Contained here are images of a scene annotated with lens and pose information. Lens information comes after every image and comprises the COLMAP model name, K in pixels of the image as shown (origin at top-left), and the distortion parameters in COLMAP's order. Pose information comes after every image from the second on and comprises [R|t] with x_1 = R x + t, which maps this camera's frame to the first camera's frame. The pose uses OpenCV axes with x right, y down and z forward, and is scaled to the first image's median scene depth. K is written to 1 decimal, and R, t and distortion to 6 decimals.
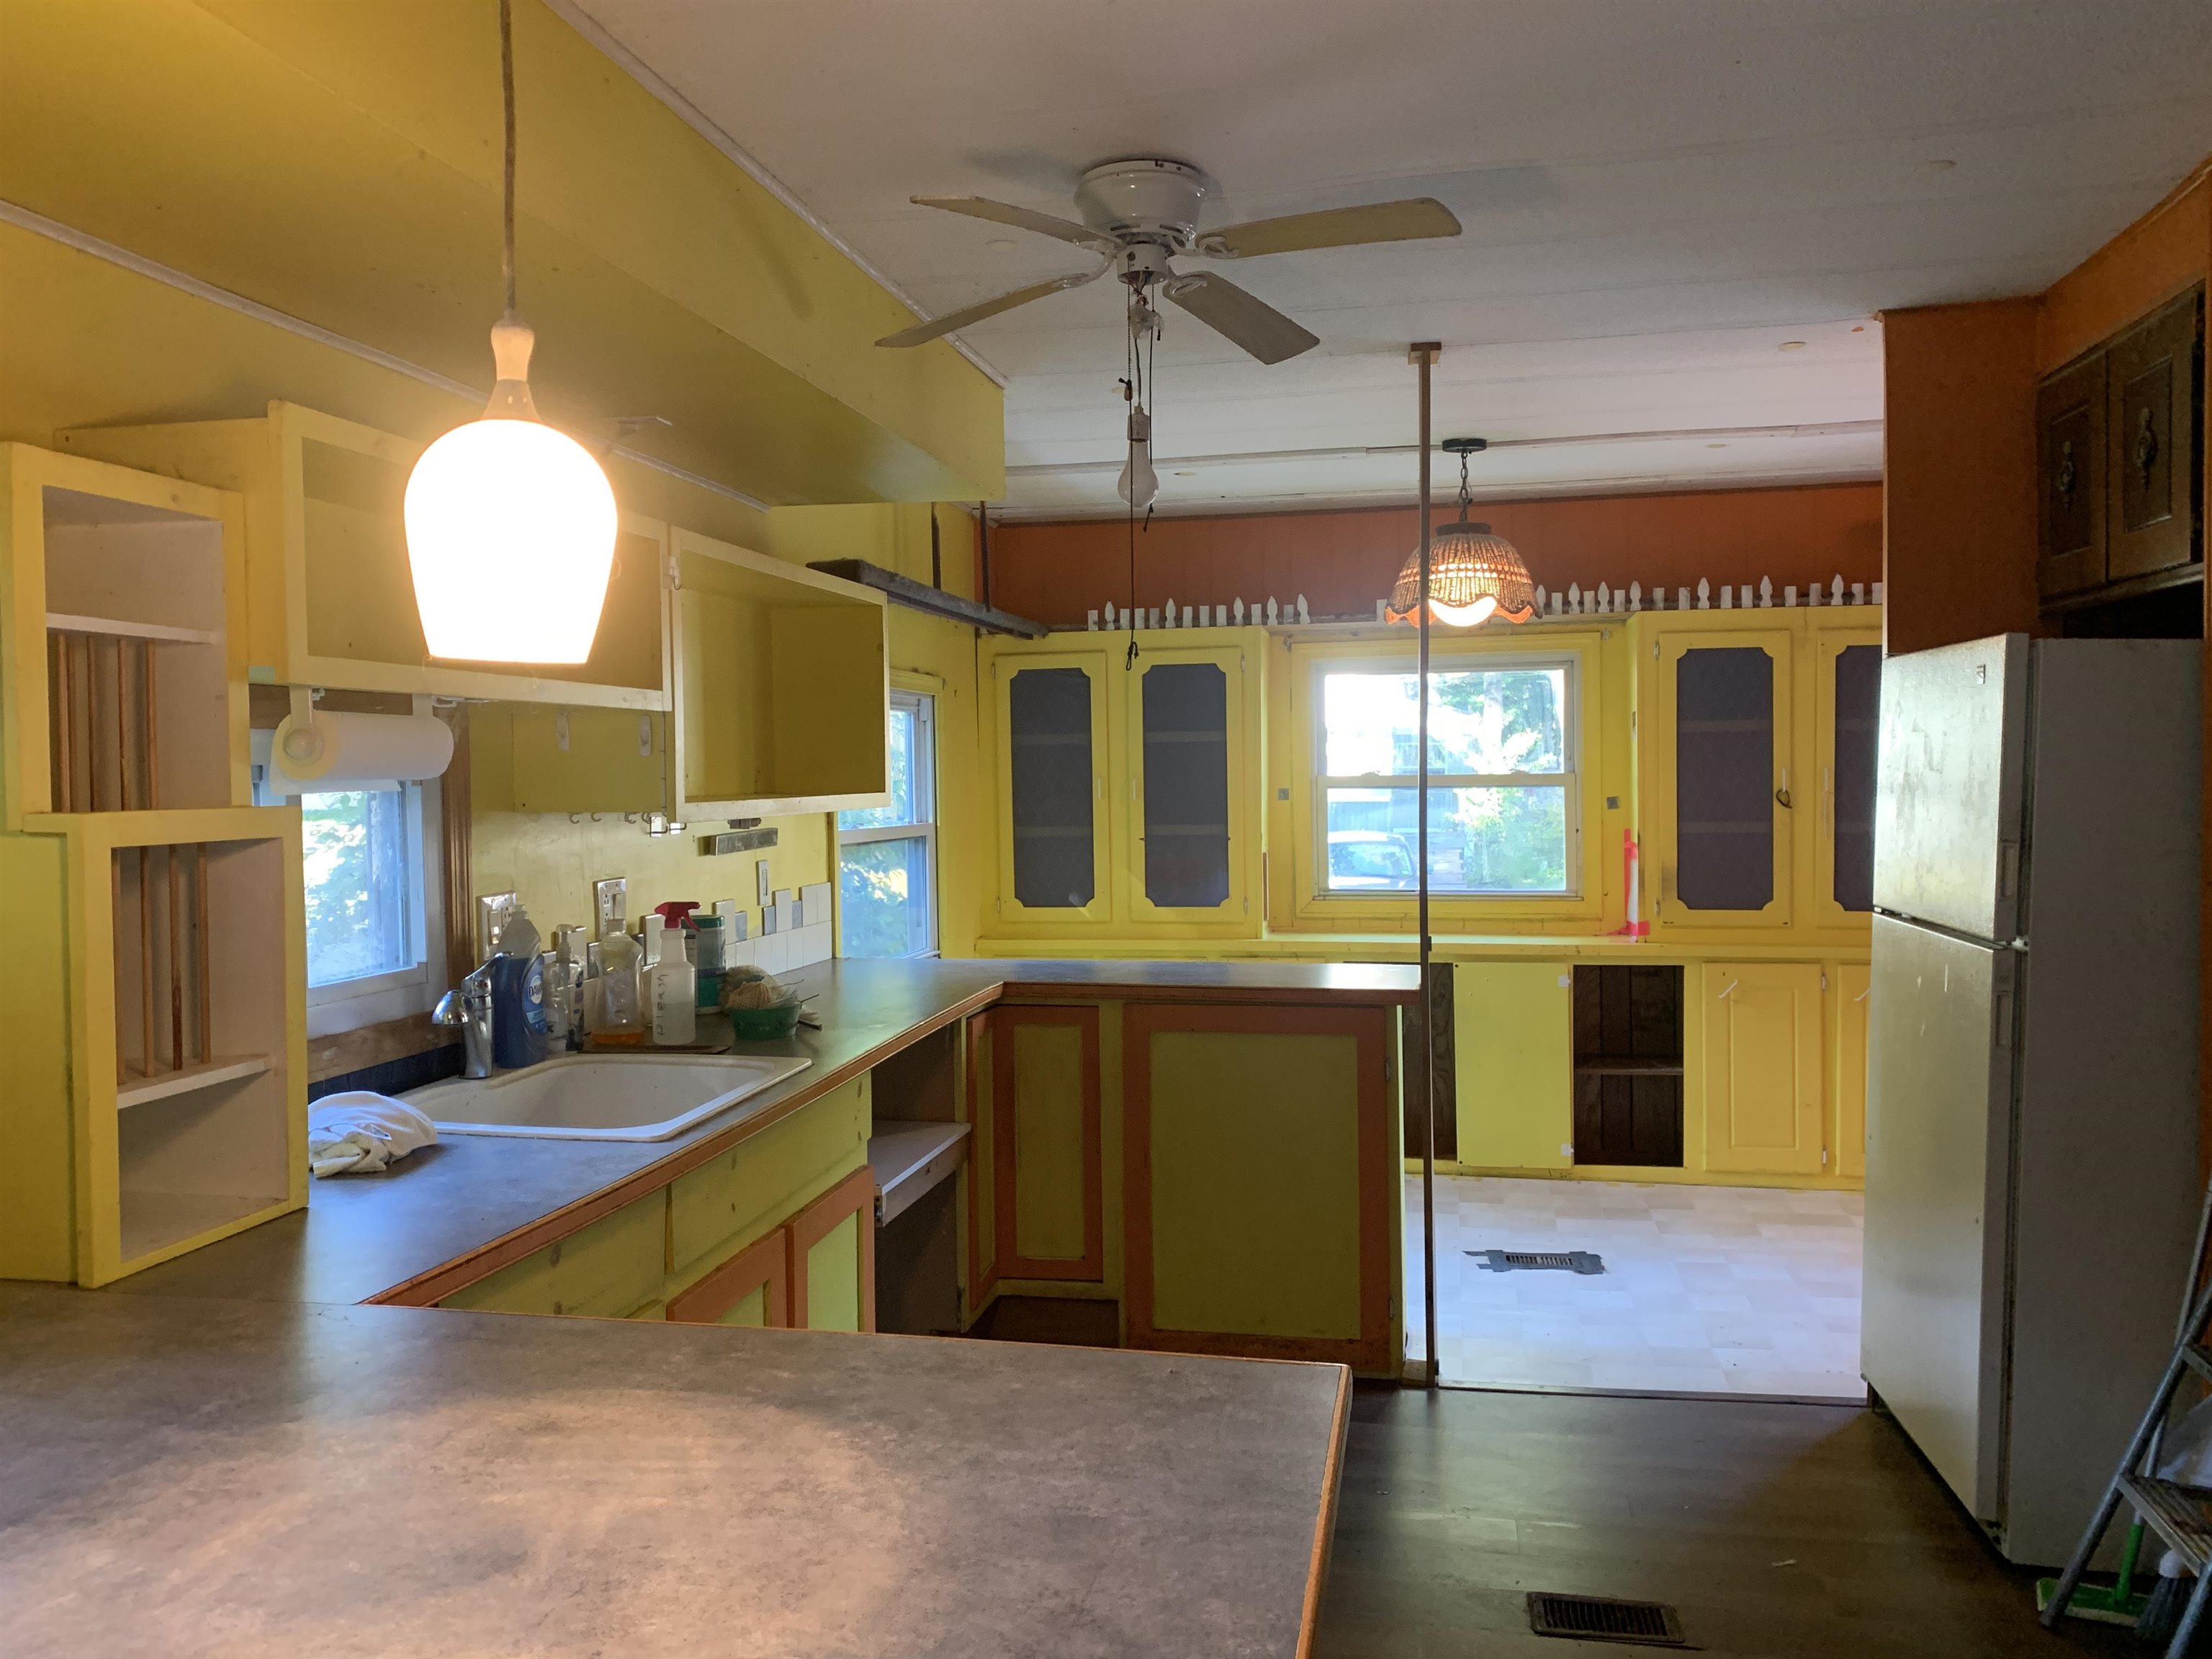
lens RADIAL K [[1689.7, 0, 1091.3], [0, 1689.7, 823.0], [0, 0, 1]] dist [0.193080, -0.540987]
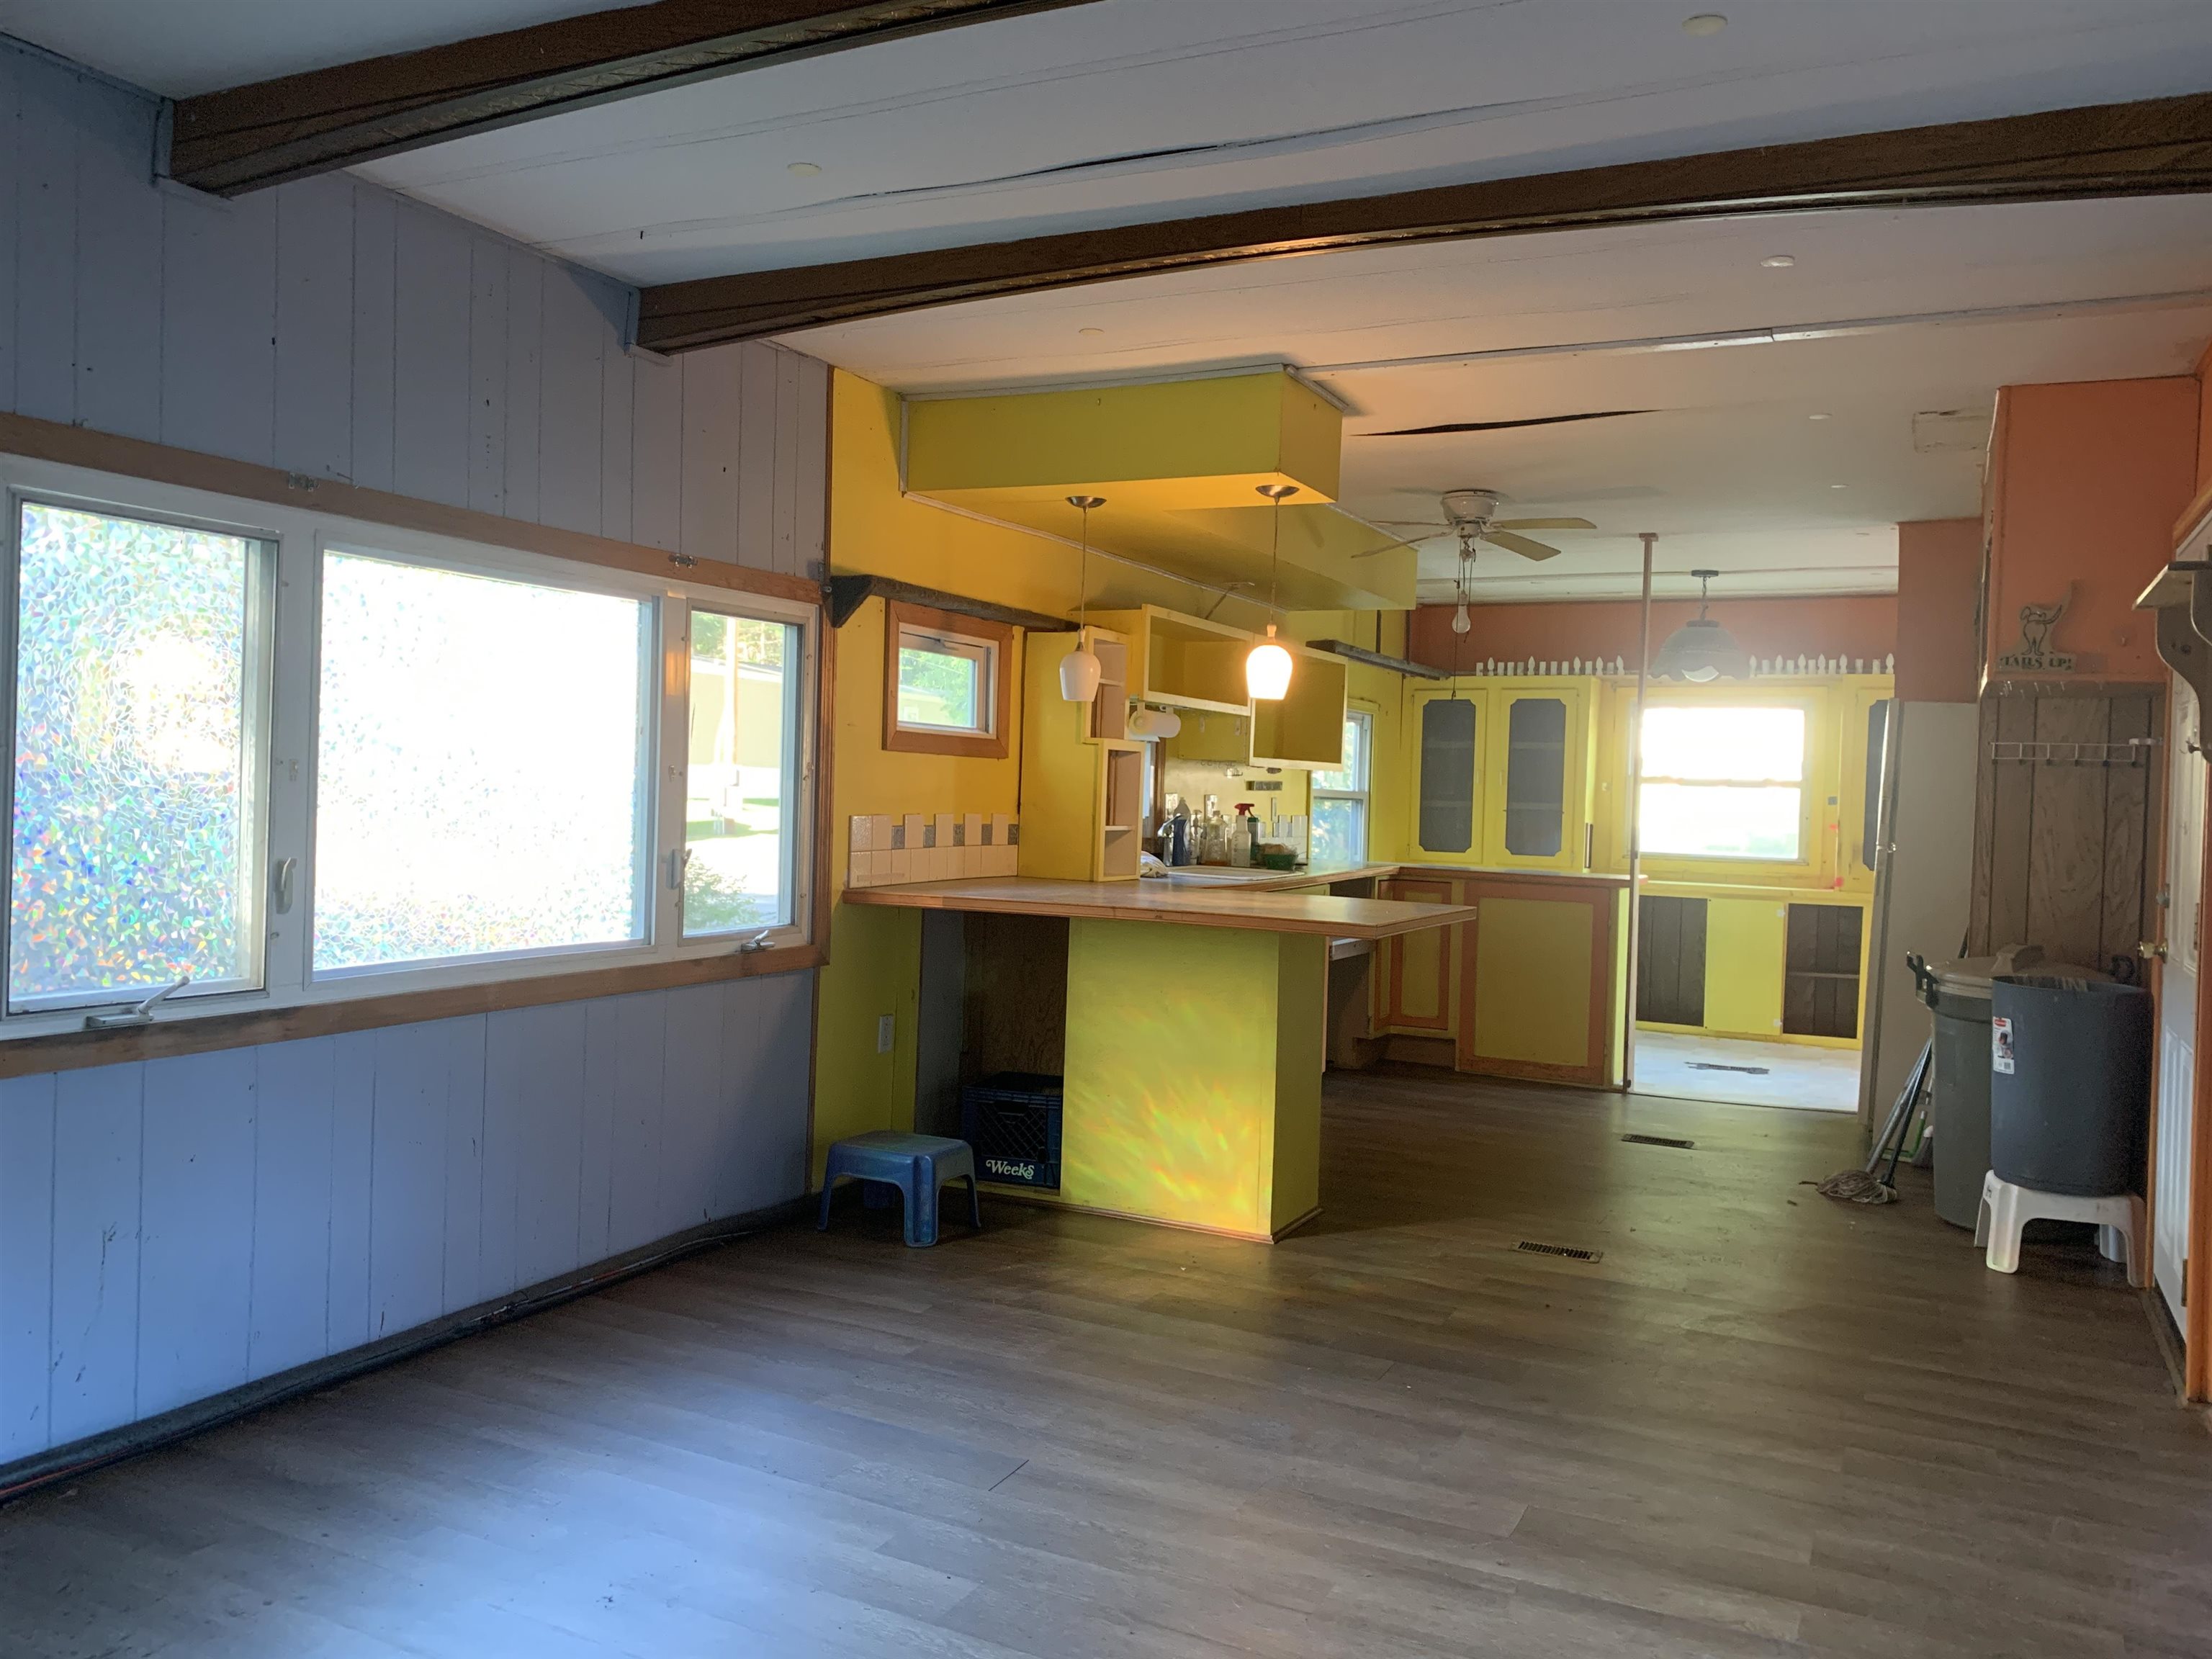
lens RADIAL K [[1689.7, 0, 1091.3], [0, 1689.7, 823.0], [0, 0, 1]] dist [0.193080, -0.540987]
pose [[0.965090, 0.048937, -0.257306, 0.071728], [-0.052339, 0.998609, -0.006385, 0.053931], [0.256635, 0.019629, 0.966309, -0.648577]]
